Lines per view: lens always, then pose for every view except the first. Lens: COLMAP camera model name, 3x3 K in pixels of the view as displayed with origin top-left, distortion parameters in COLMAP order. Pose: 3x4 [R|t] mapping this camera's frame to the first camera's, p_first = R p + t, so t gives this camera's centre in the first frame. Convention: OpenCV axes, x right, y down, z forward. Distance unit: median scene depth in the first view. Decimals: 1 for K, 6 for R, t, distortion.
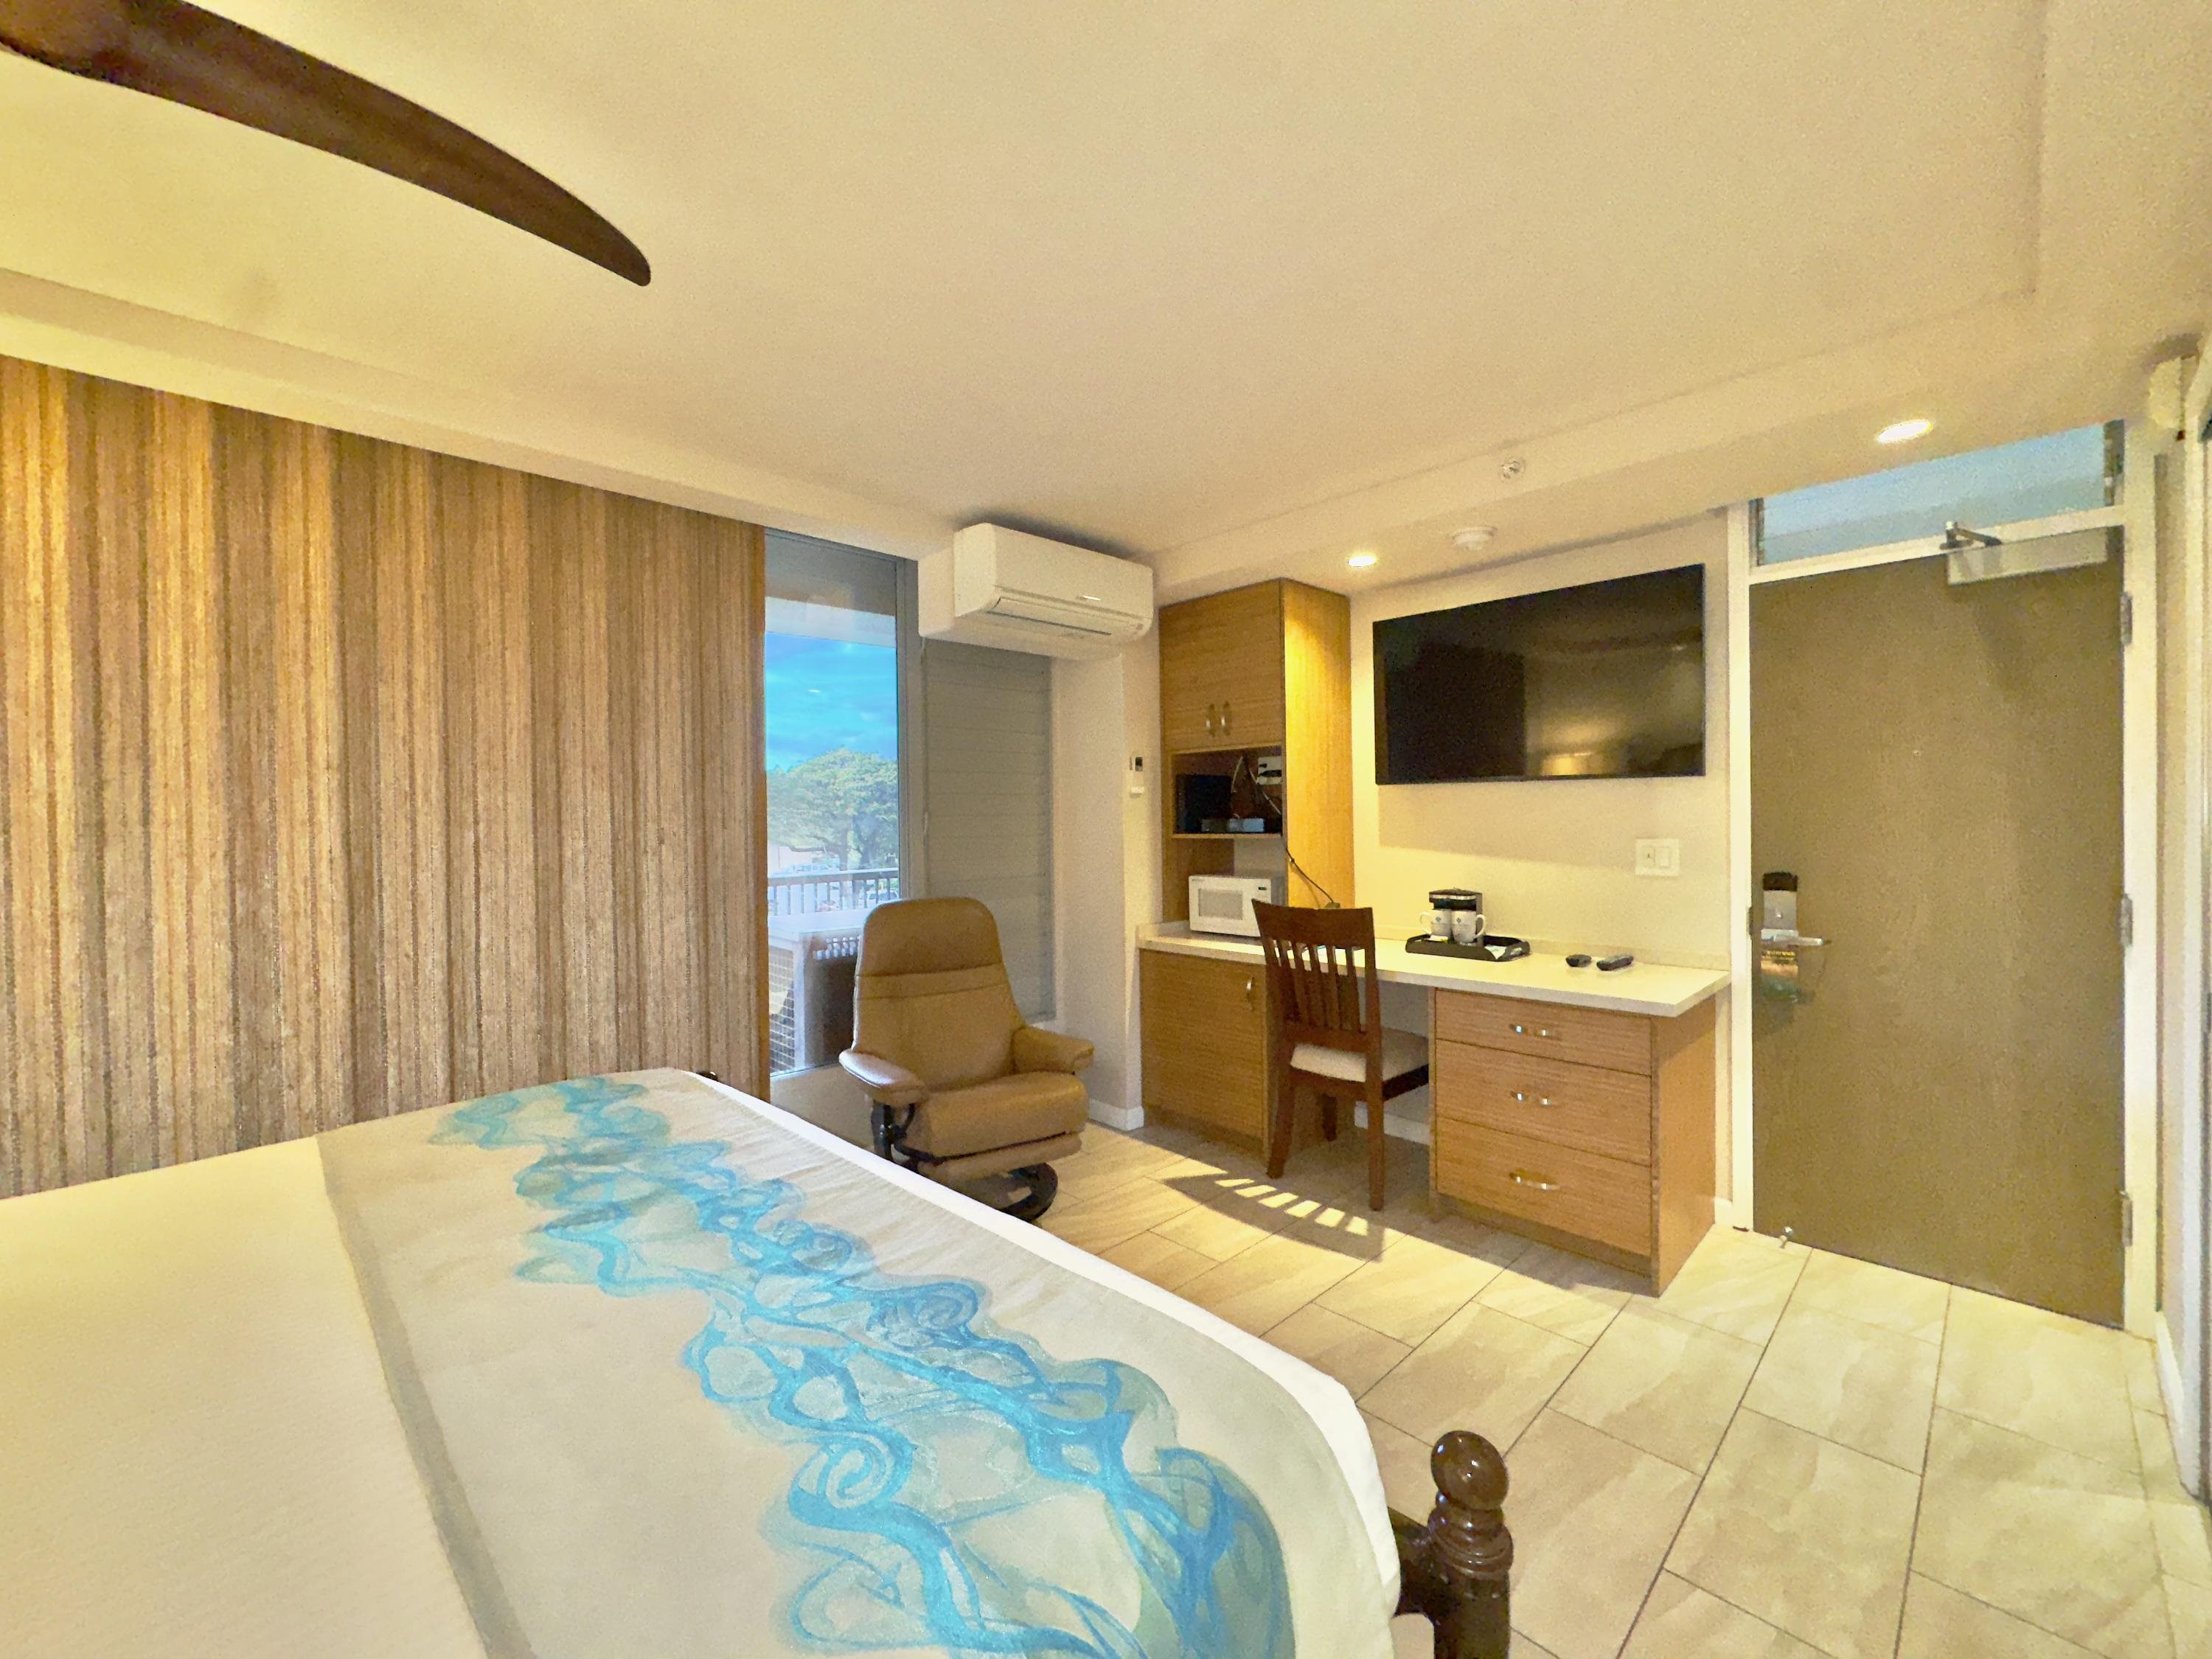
lens RADIAL K [[892.0, 0, 1106.0], [0, 892.0, 829.5], [0, 0, 1]] dist [-0.003744, -0.000164]
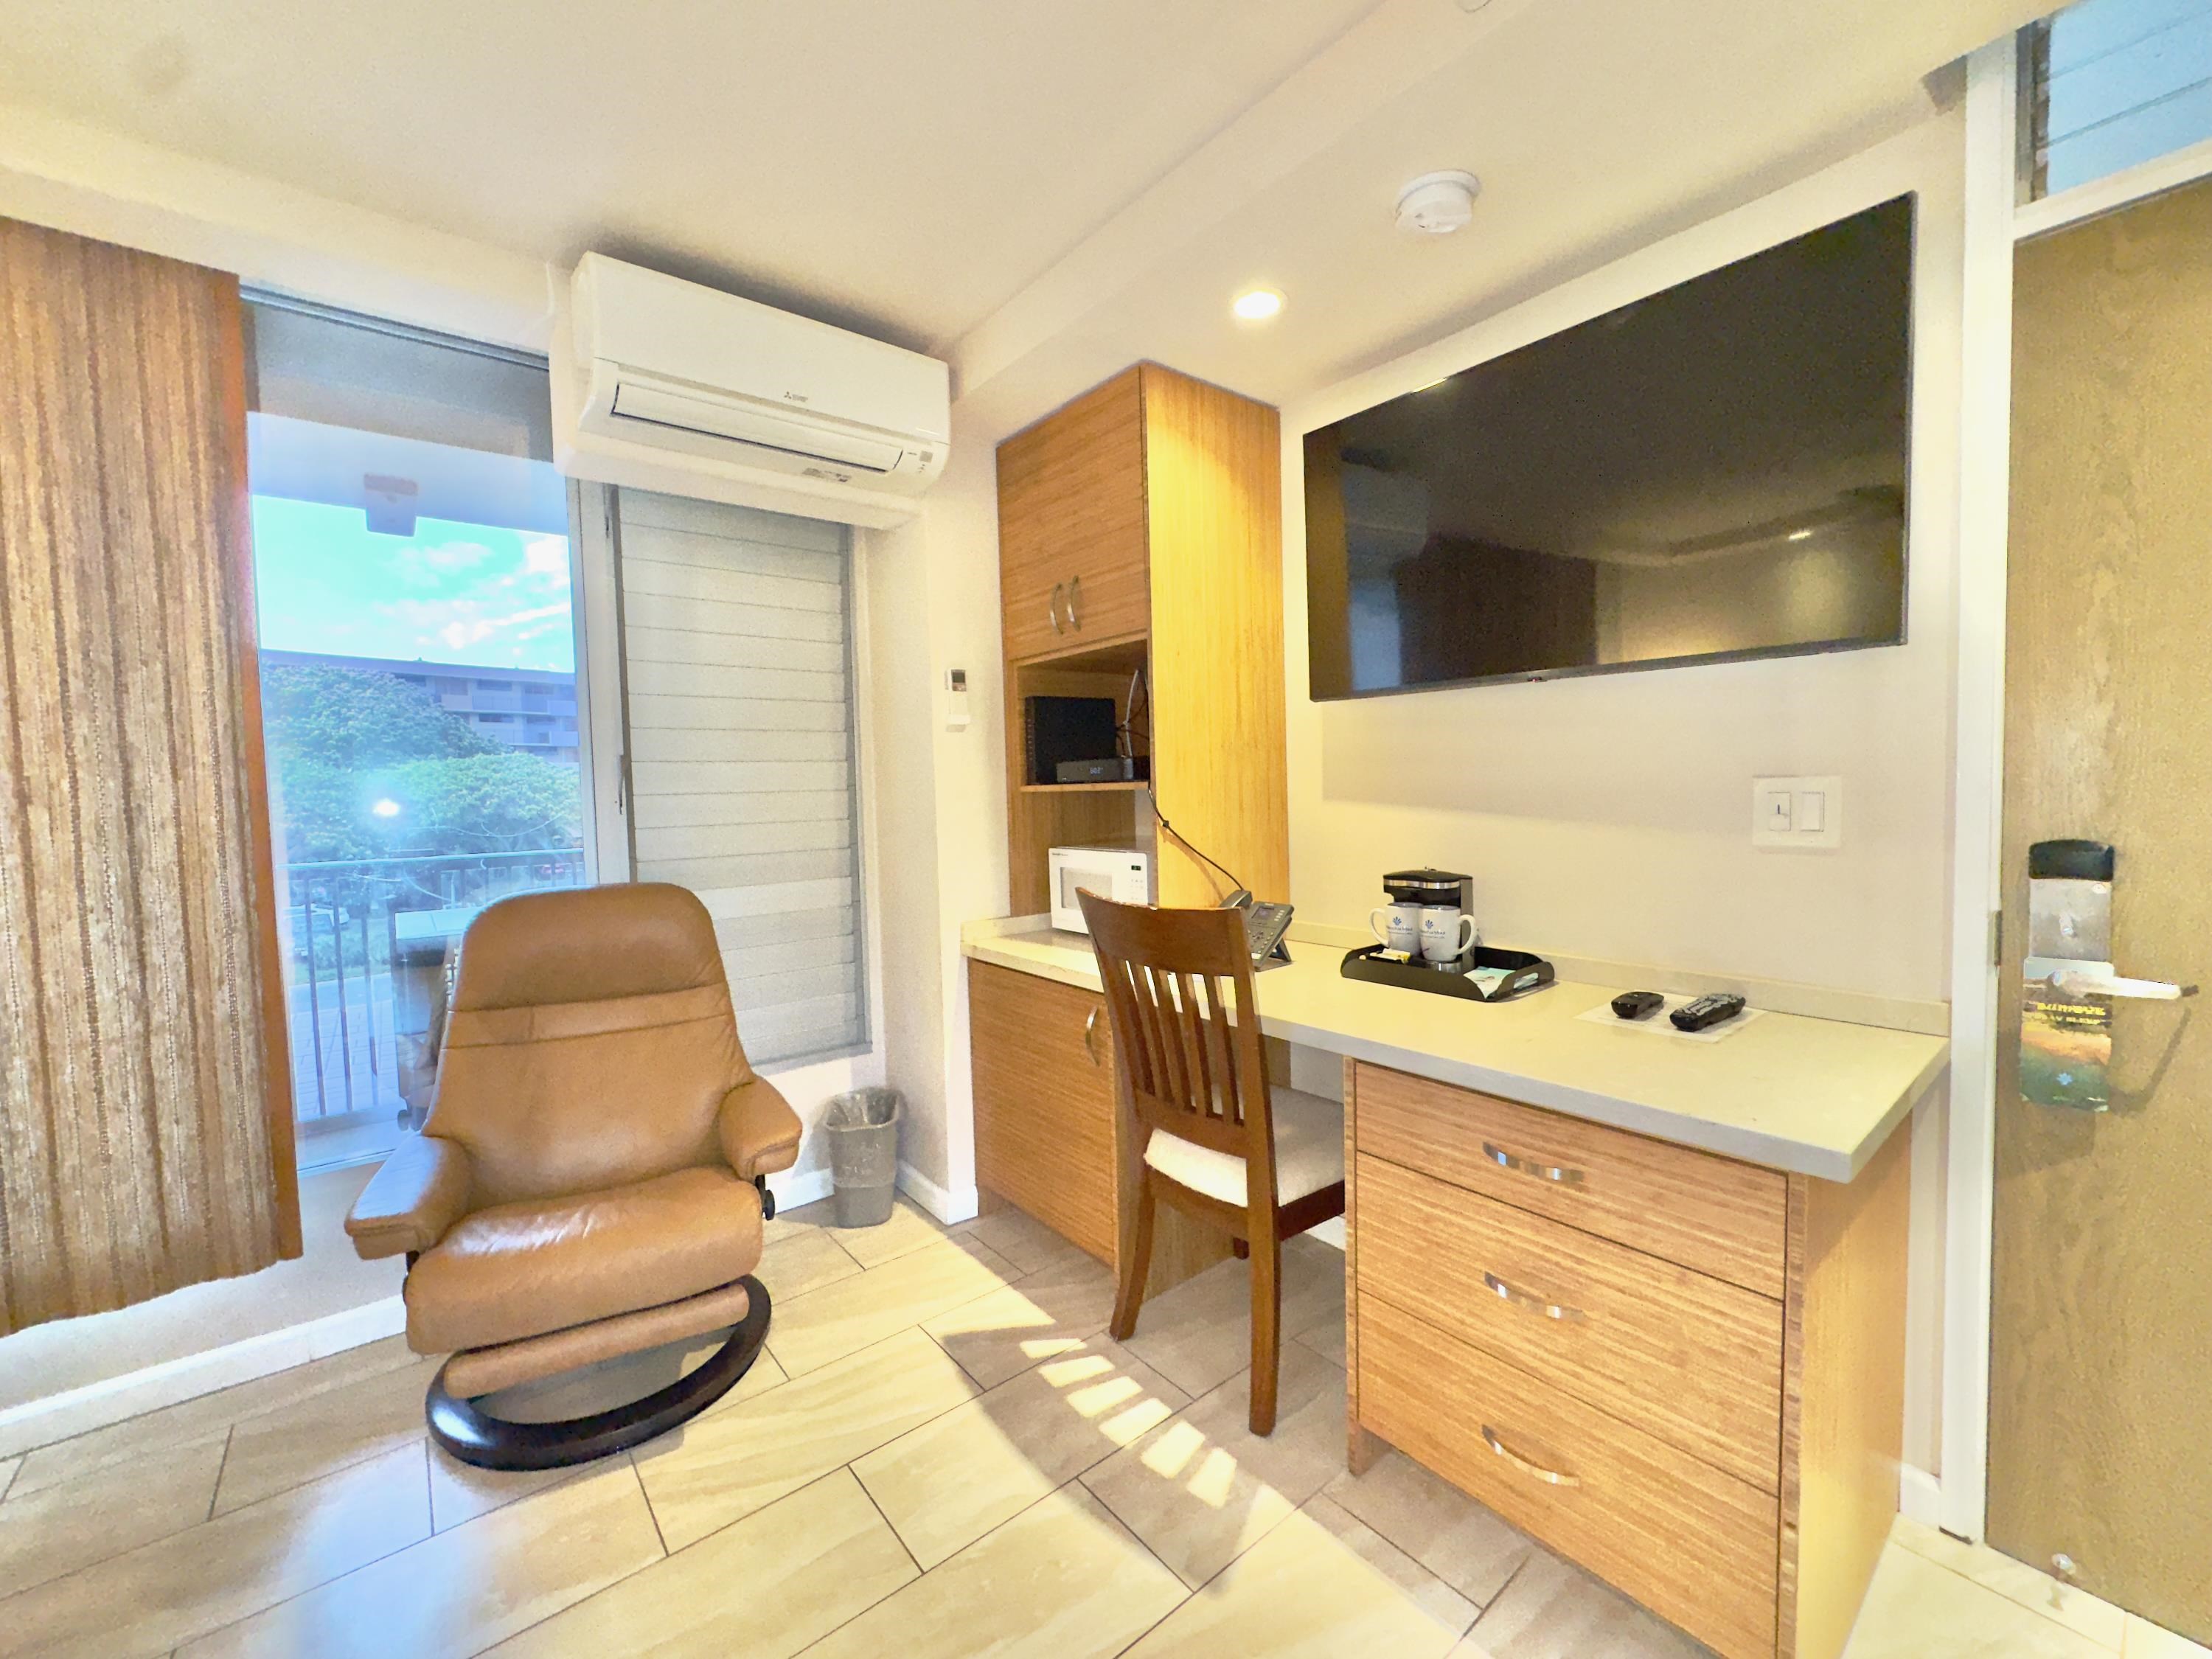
lens RADIAL K [[892.0, 0, 1106.0], [0, 892.0, 829.5], [0, 0, 1]] dist [-0.003744, -0.000164]
pose [[0.996385, -0.006417, -0.084714, 0.233896], [0.009577, 0.999271, 0.036957, 0.016387], [0.084415, -0.037635, 0.995720, 0.401449]]
